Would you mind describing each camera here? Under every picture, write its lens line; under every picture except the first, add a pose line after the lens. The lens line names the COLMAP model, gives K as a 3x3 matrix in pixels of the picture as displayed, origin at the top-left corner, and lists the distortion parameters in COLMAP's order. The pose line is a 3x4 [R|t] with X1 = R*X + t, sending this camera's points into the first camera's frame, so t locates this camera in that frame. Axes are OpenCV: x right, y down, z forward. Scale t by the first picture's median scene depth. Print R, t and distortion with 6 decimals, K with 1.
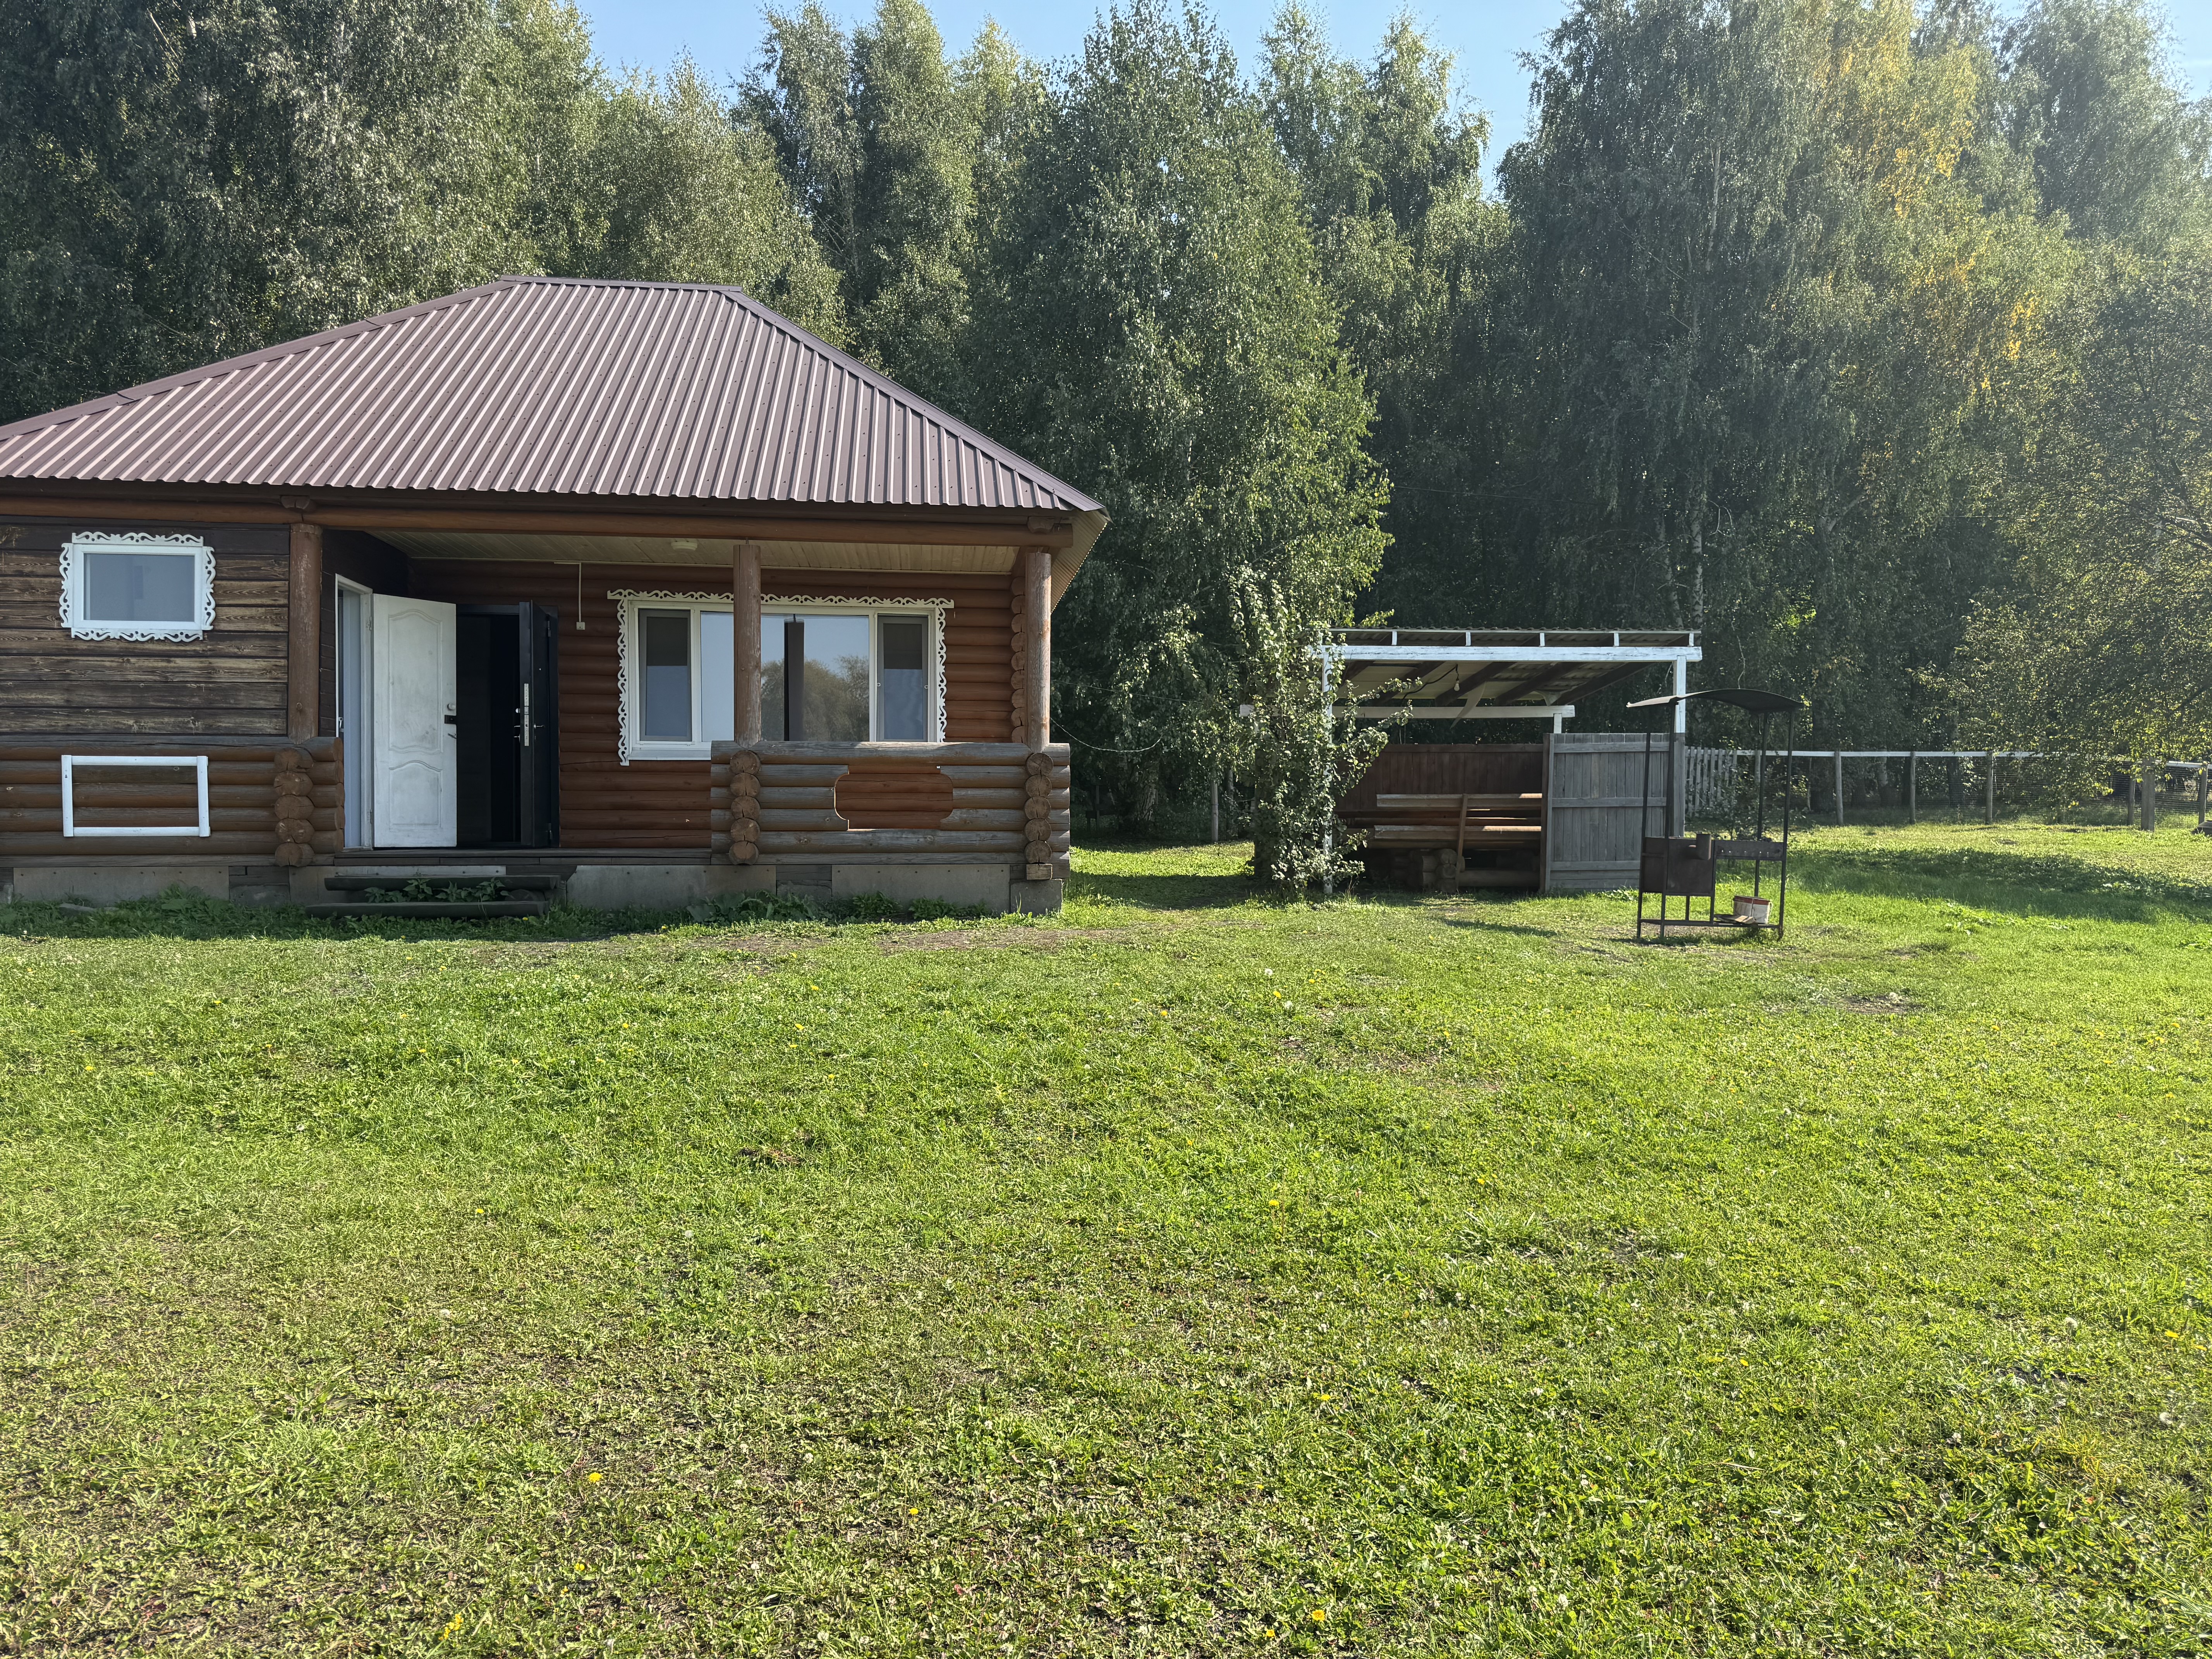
lens RADIAL K [[1559.9, 0, 1094.9], [0, 1559.9, 841.2], [0, 0, 1]] dist [0.002429, -0.001048]
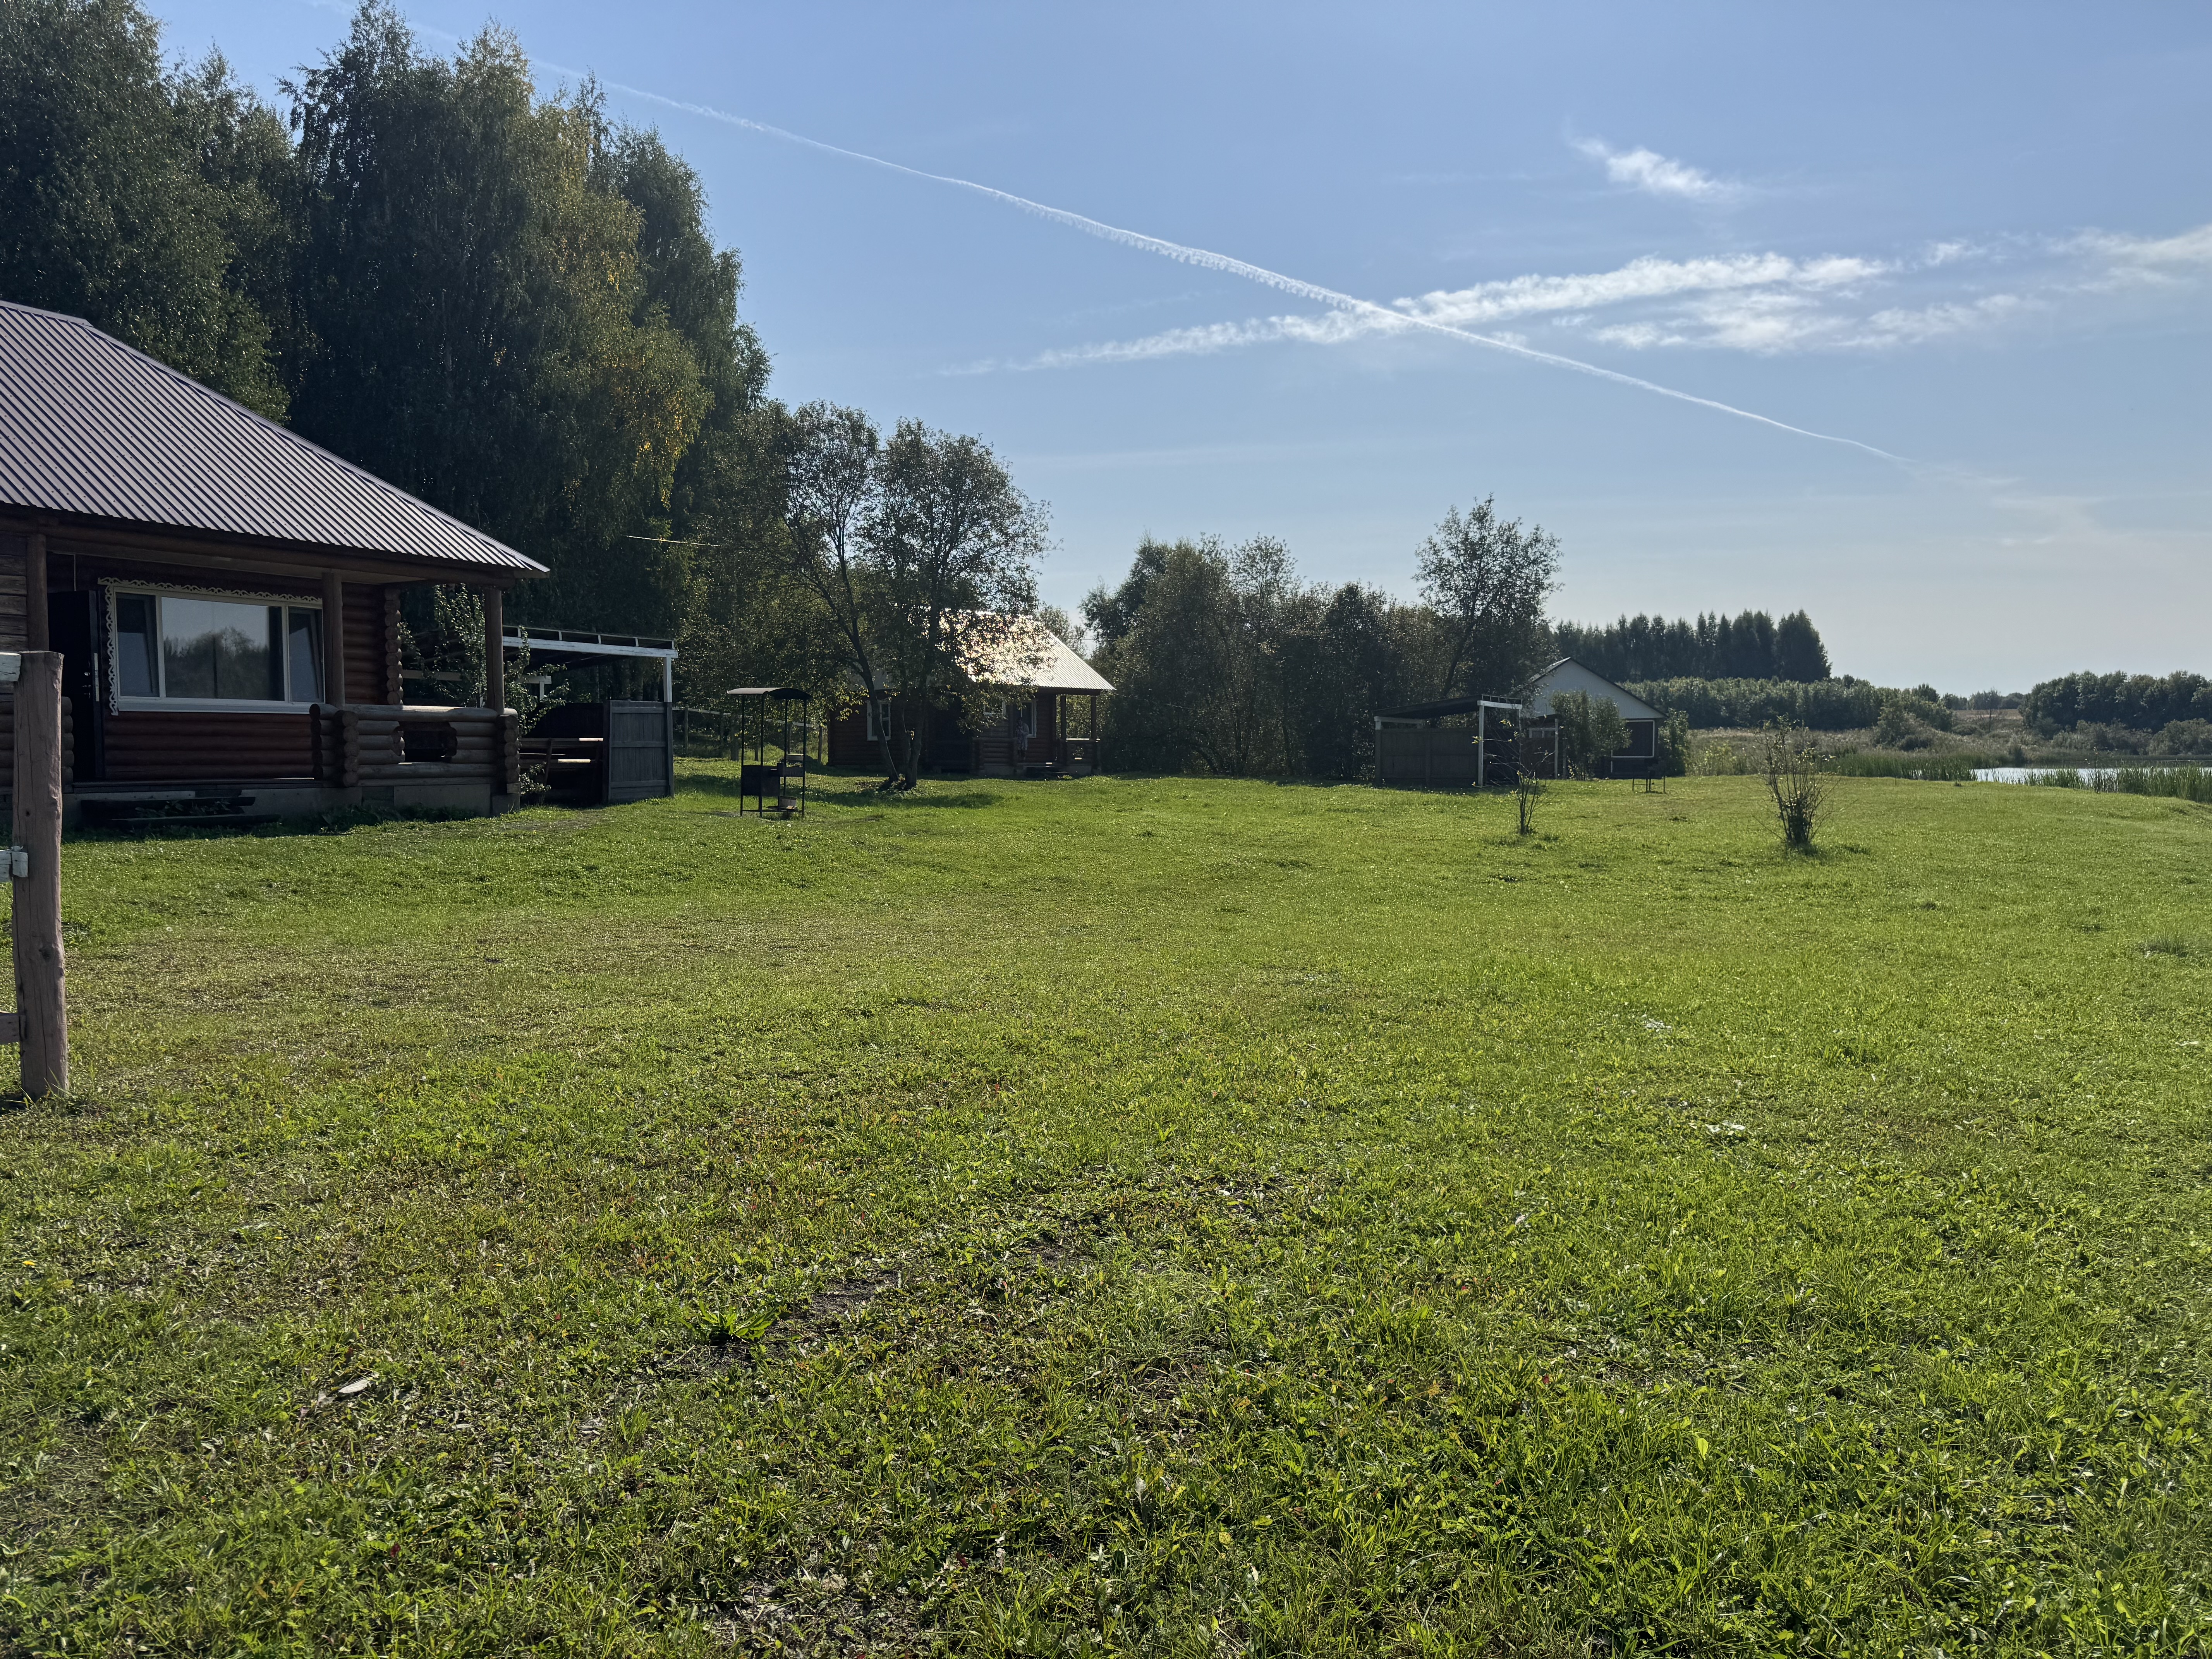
lens RADIAL K [[1559.9, 0, 1094.9], [0, 1559.9, 841.2], [0, 0, 1]] dist [0.002429, -0.001048]
pose [[0.584085, -0.049434, 0.810186, -0.879949], [0.014335, 0.998616, 0.050596, 0.001209], [-0.811566, -0.017938, 0.583986, -0.405464]]
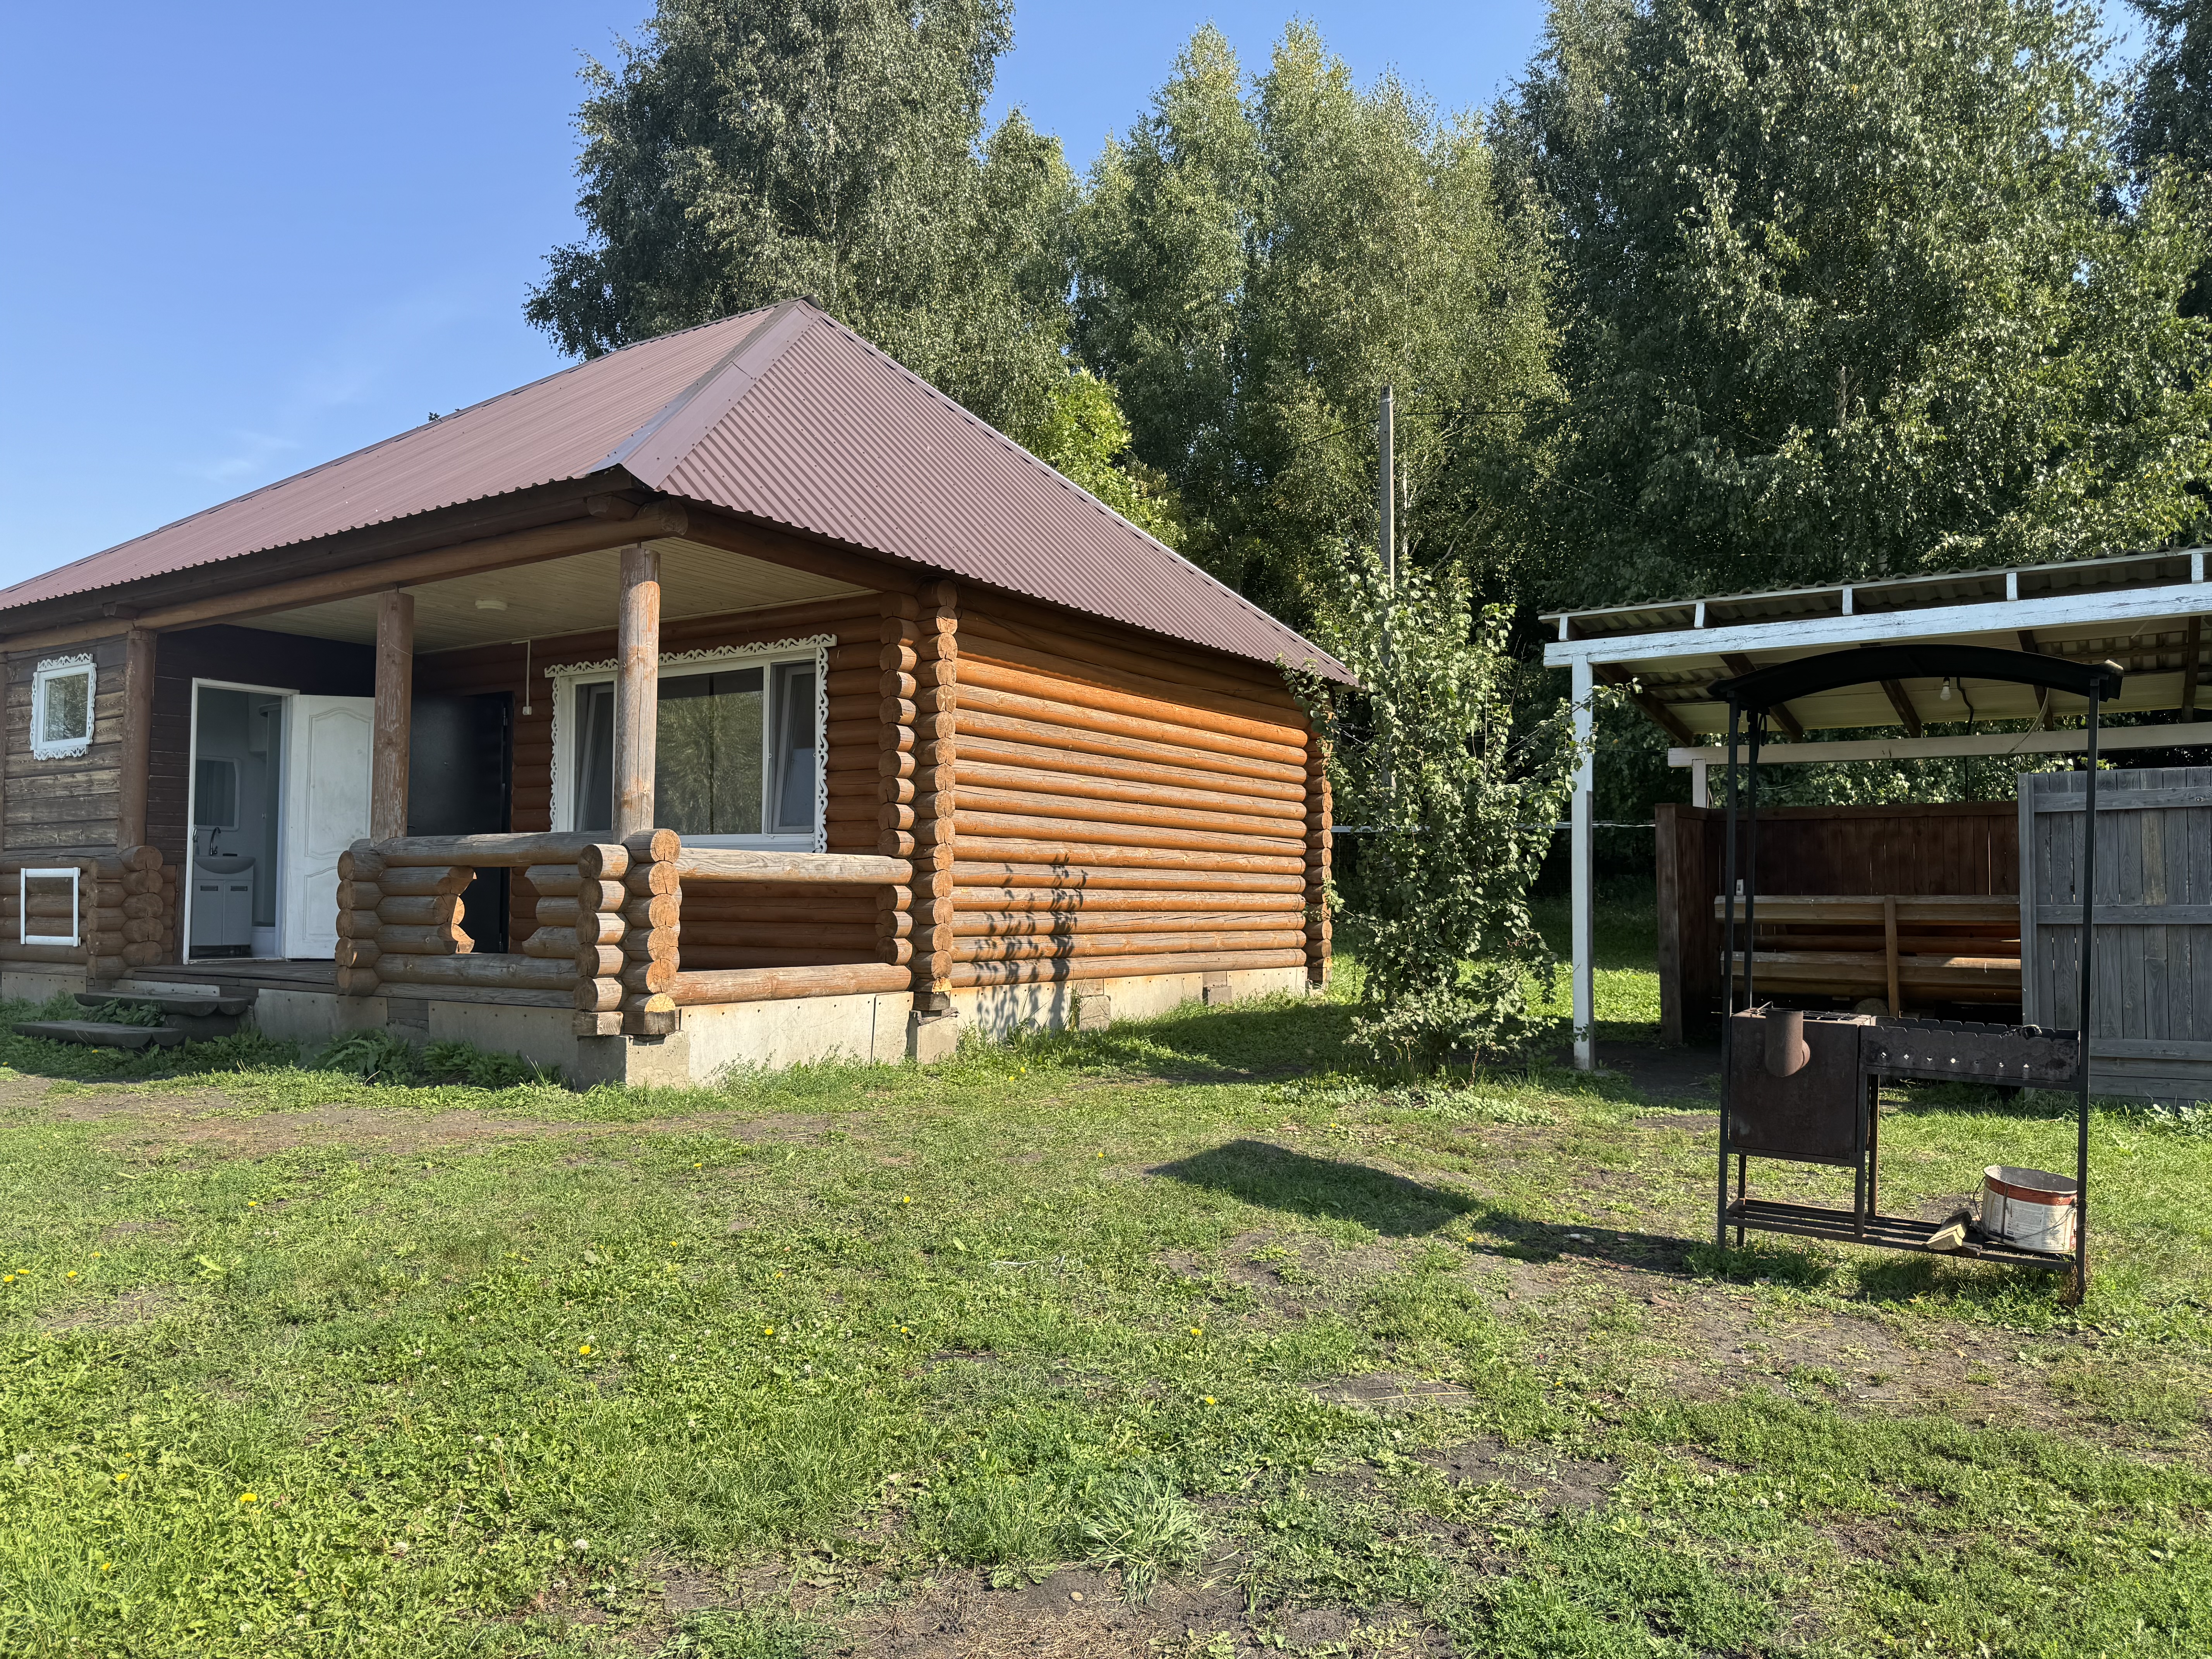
lens RADIAL K [[1541.6, 0, 1104.3], [0, 1541.6, 830.2], [0, 0, 1]] dist [-0.002844, -0.001594]
pose [[0.752683, -0.028476, -0.657767, 0.488722], [-0.012329, 0.998279, -0.057326, -0.024145], [0.658267, 0.051258, 0.751037, 0.561476]]
